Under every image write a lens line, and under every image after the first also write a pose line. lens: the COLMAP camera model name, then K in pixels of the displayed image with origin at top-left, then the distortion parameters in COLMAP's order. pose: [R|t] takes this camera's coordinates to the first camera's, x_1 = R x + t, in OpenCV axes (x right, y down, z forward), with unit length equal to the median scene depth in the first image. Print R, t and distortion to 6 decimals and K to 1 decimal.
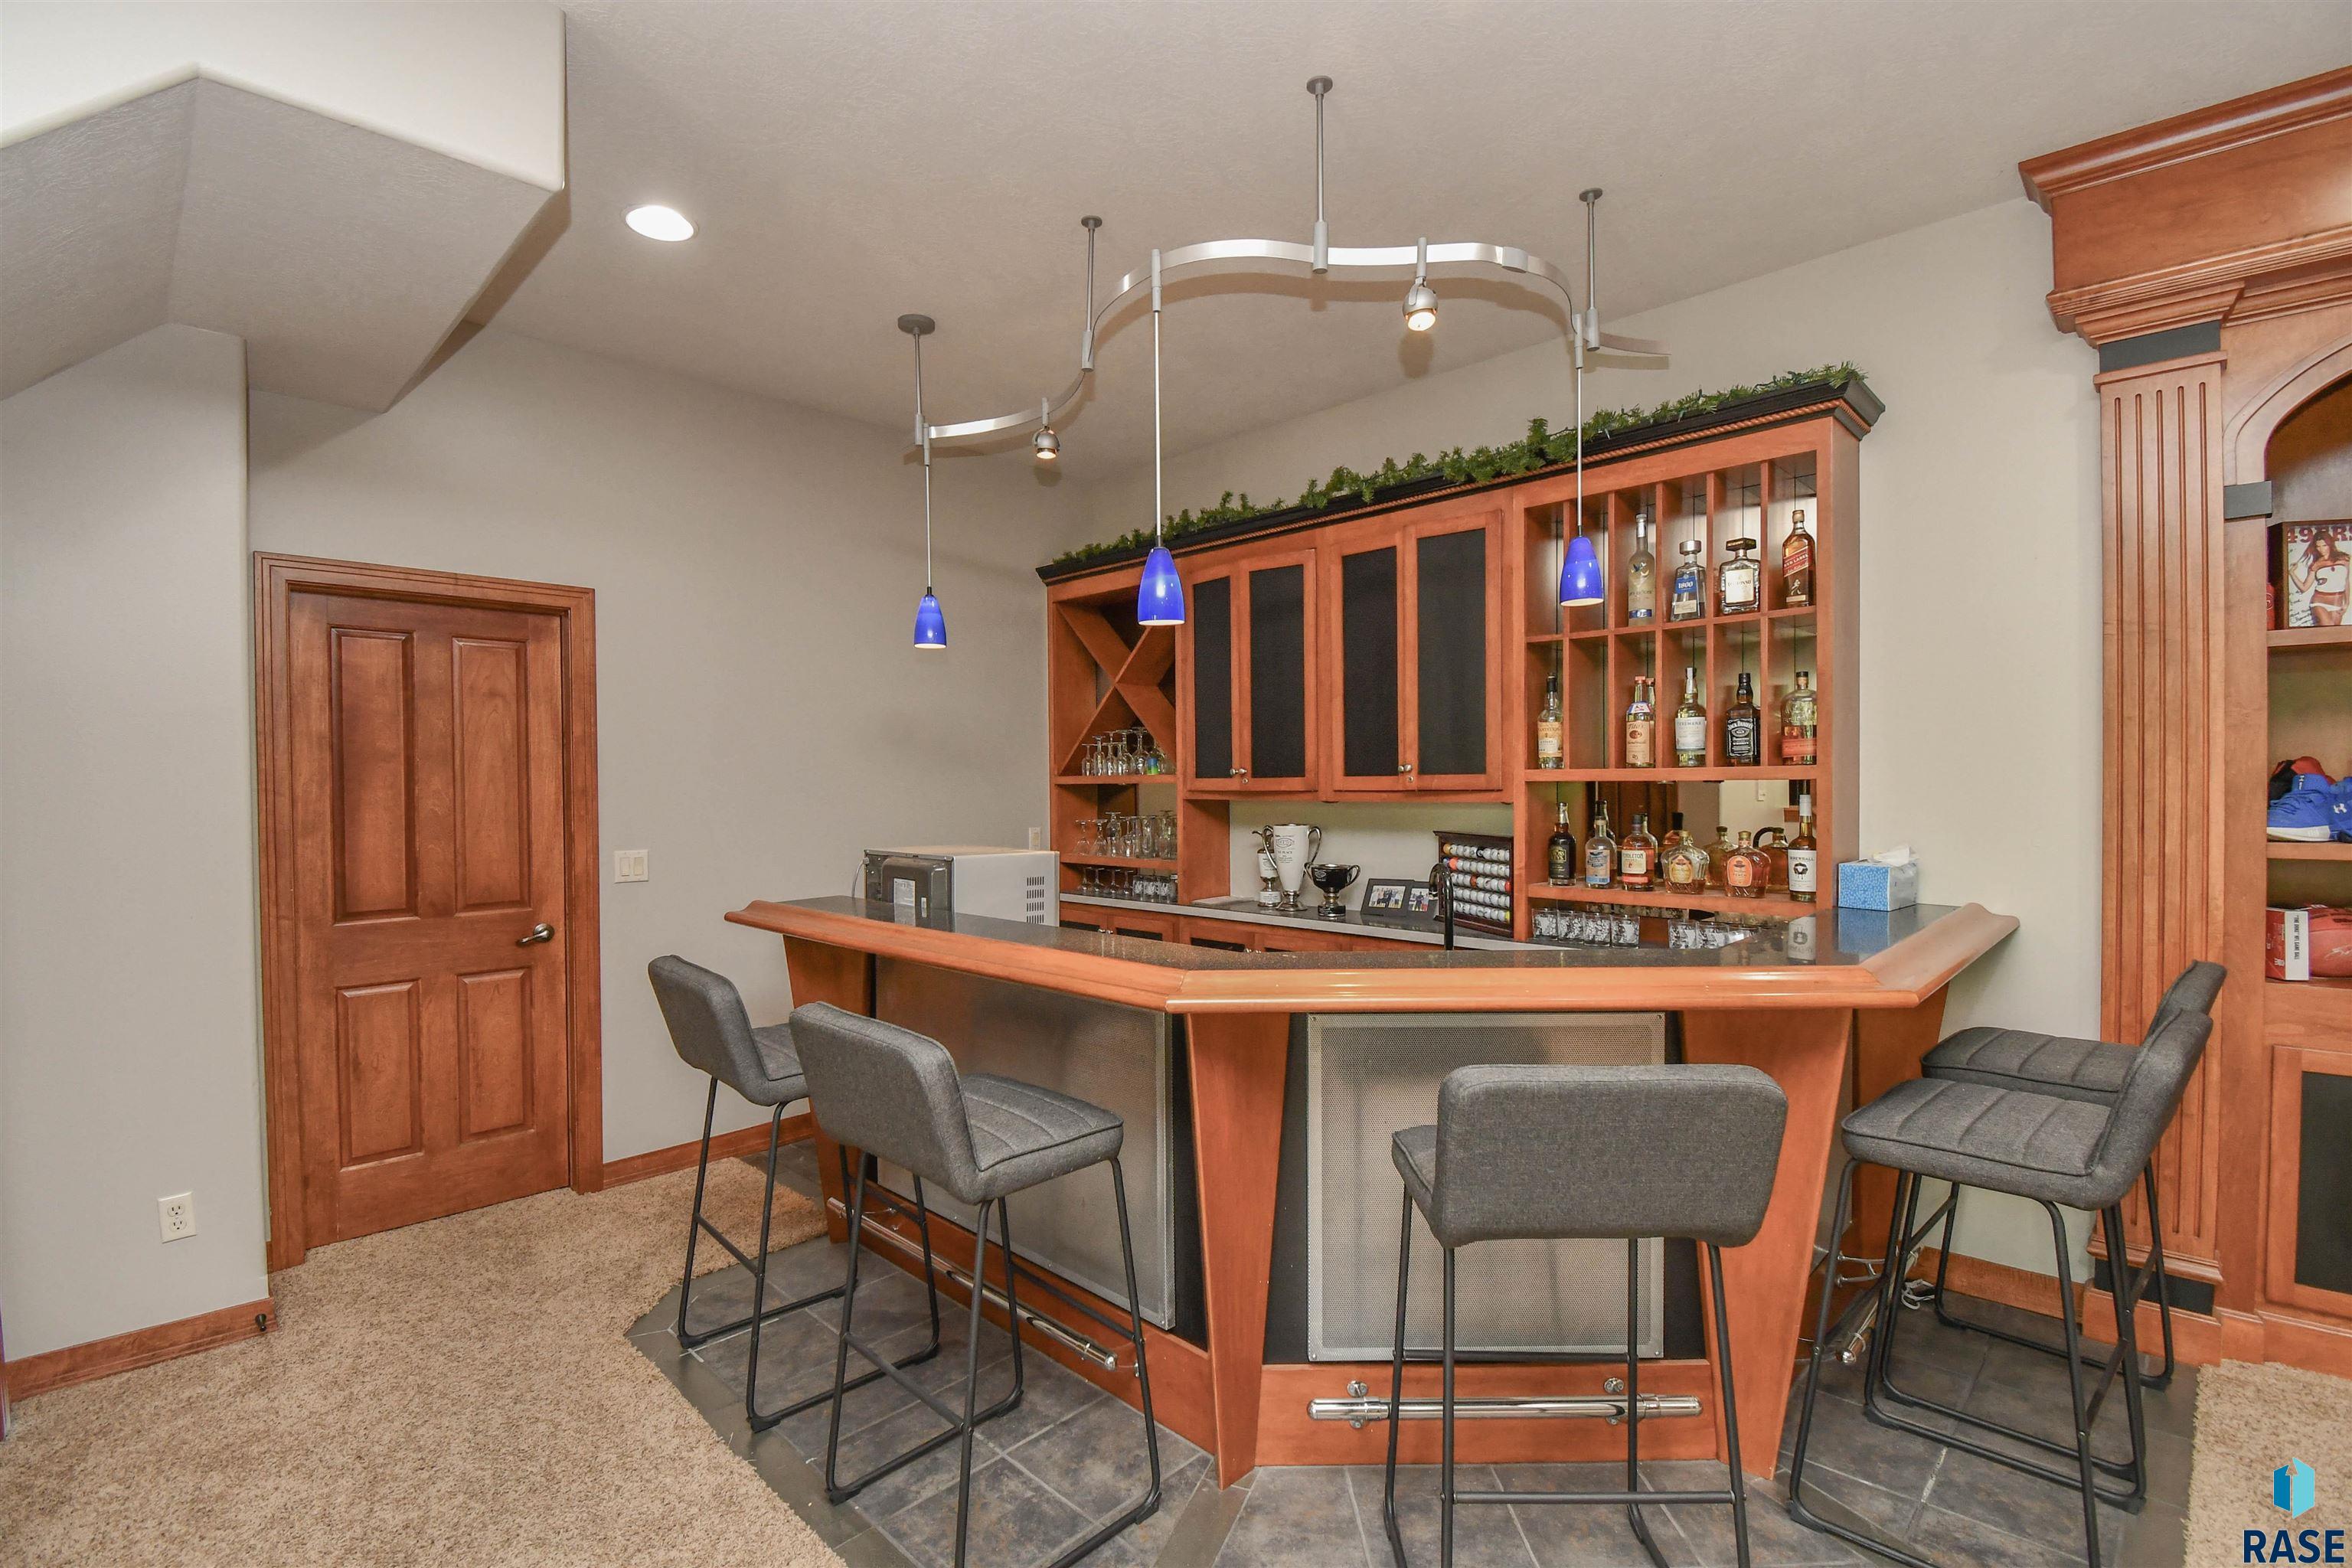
lens RADIAL K [[1063.1, 0, 1175.9], [0, 1063.1, 789.0], [0, 0, 1]] dist [0.008062, -0.018575]
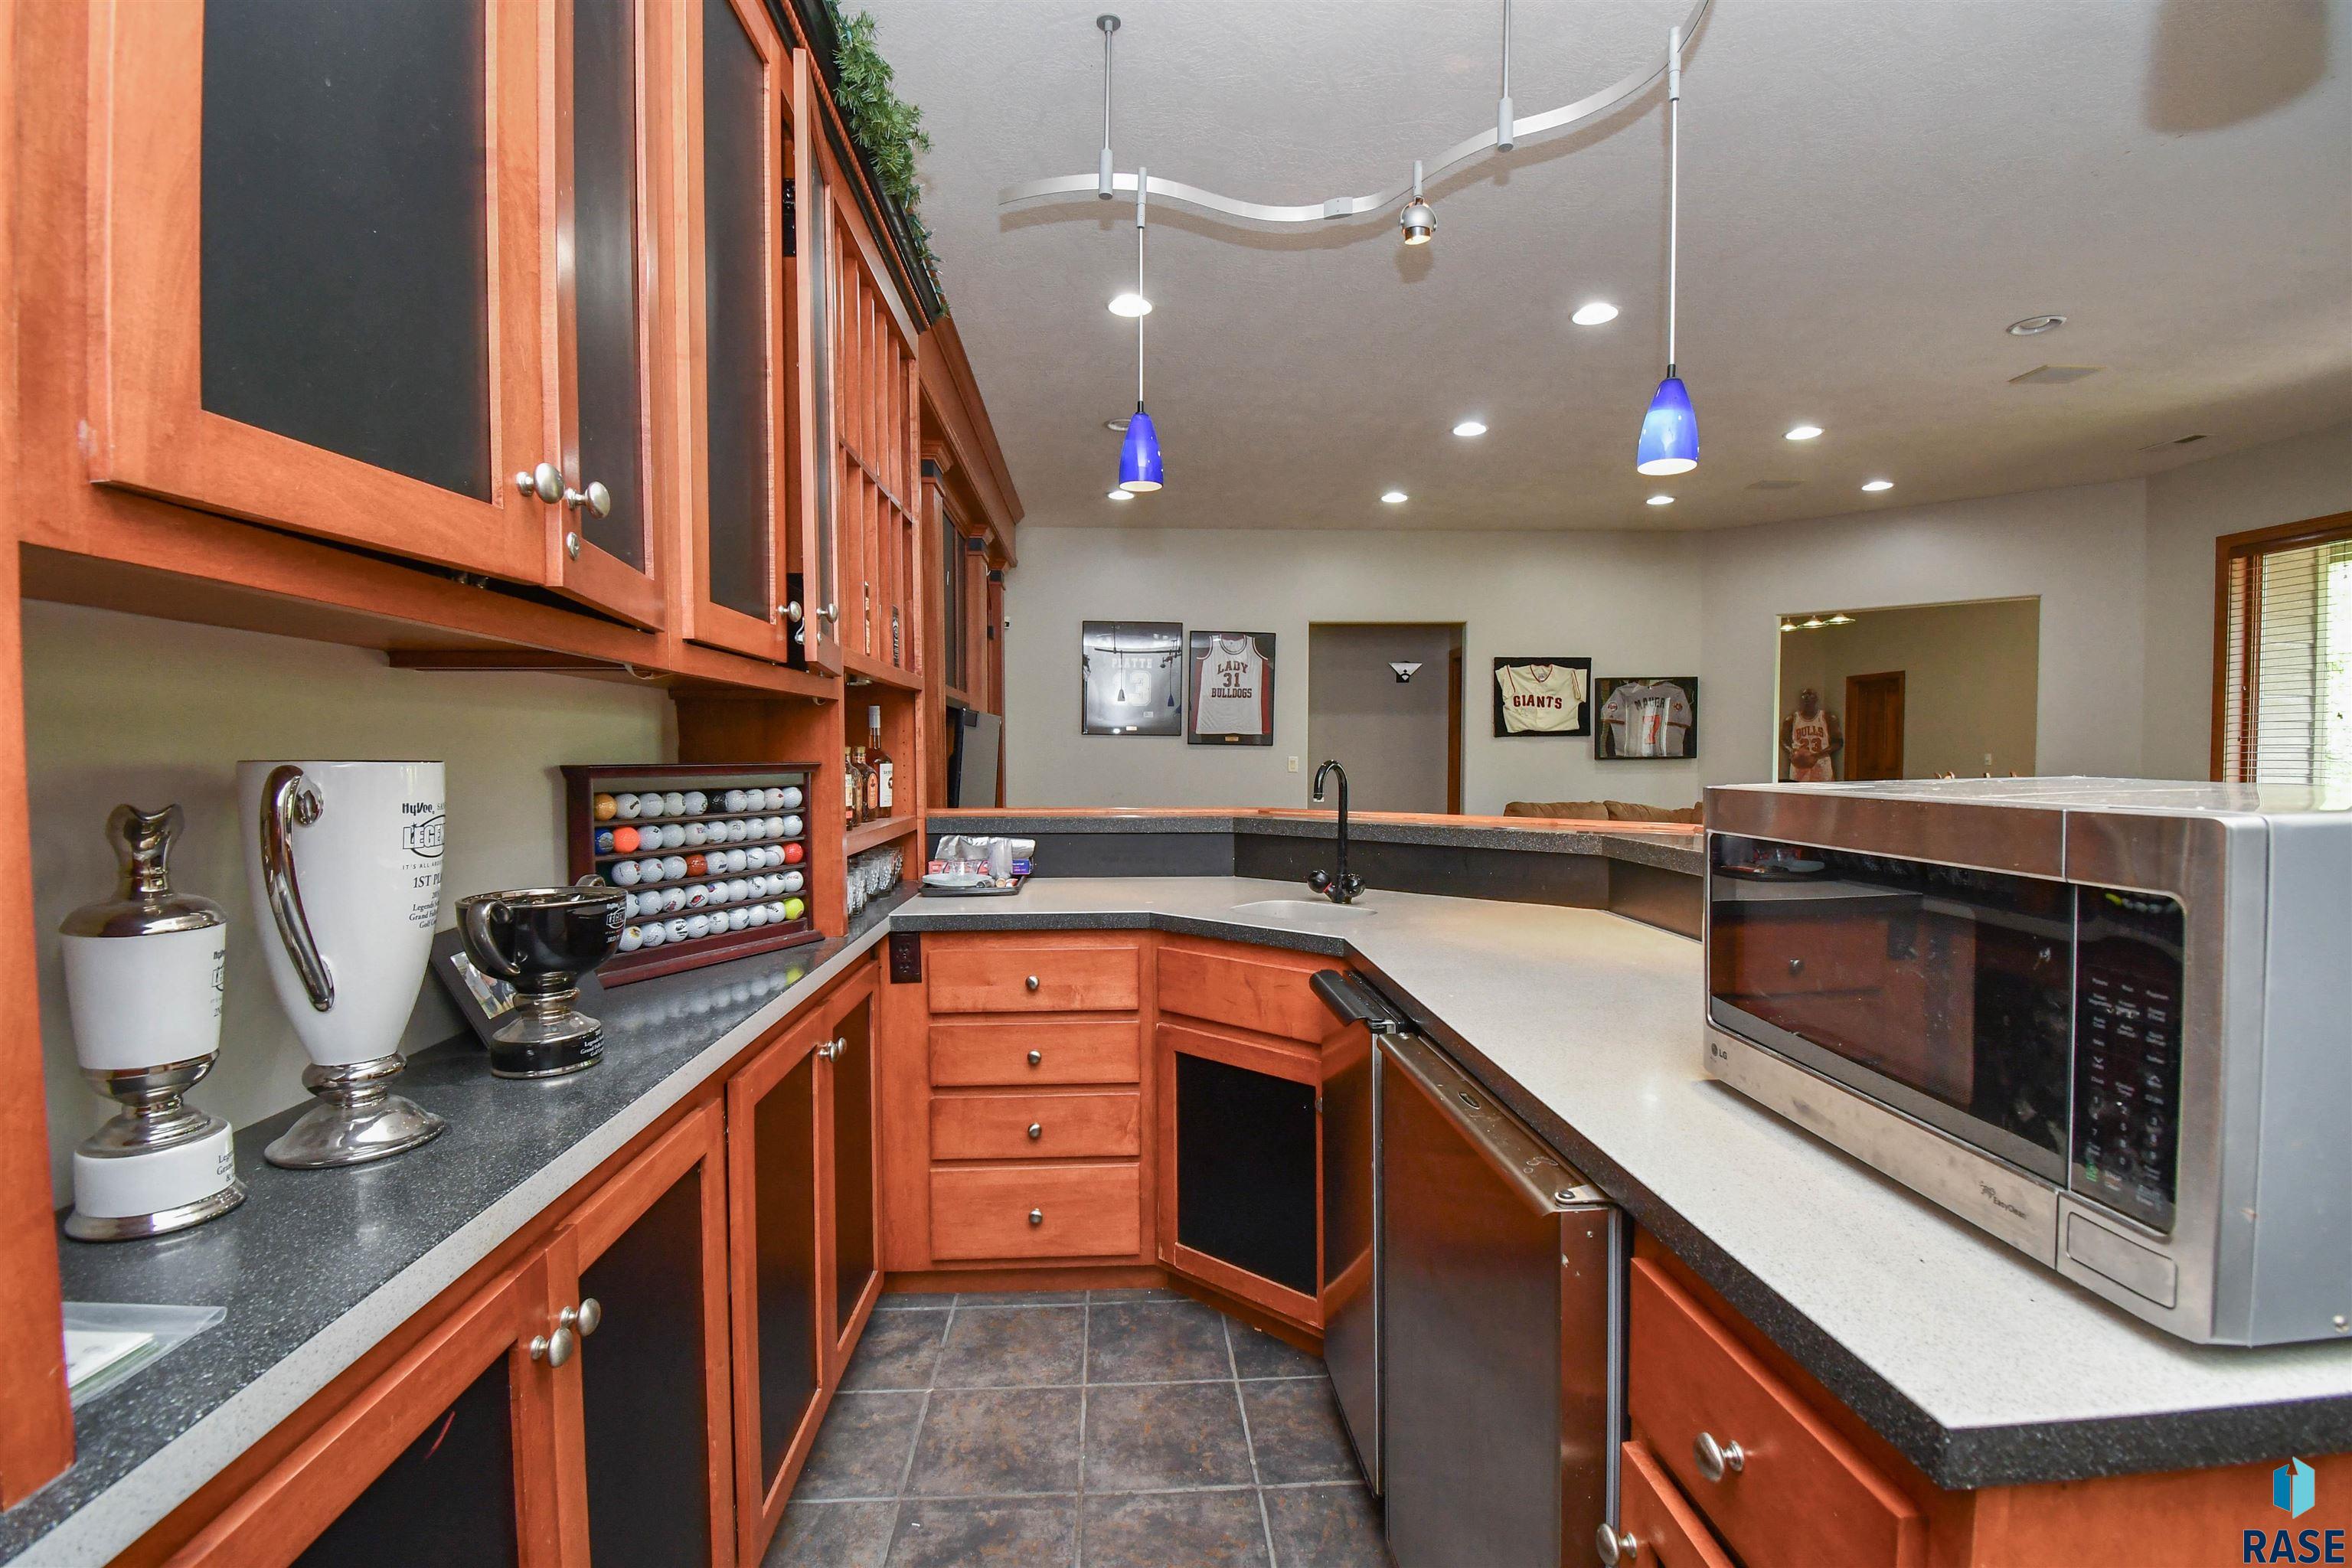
lens RADIAL K [[1063.1, 0, 1168.9], [0, 1063.1, 783.7], [0, 0, 1]] dist [0.008062, -0.018575]
pose [[-0.737226, -0.016617, 0.675442, -0.194102], [0.007469, 0.999436, 0.032740, 0.036448], [-0.675605, 0.029182, -0.736686, 1.209673]]
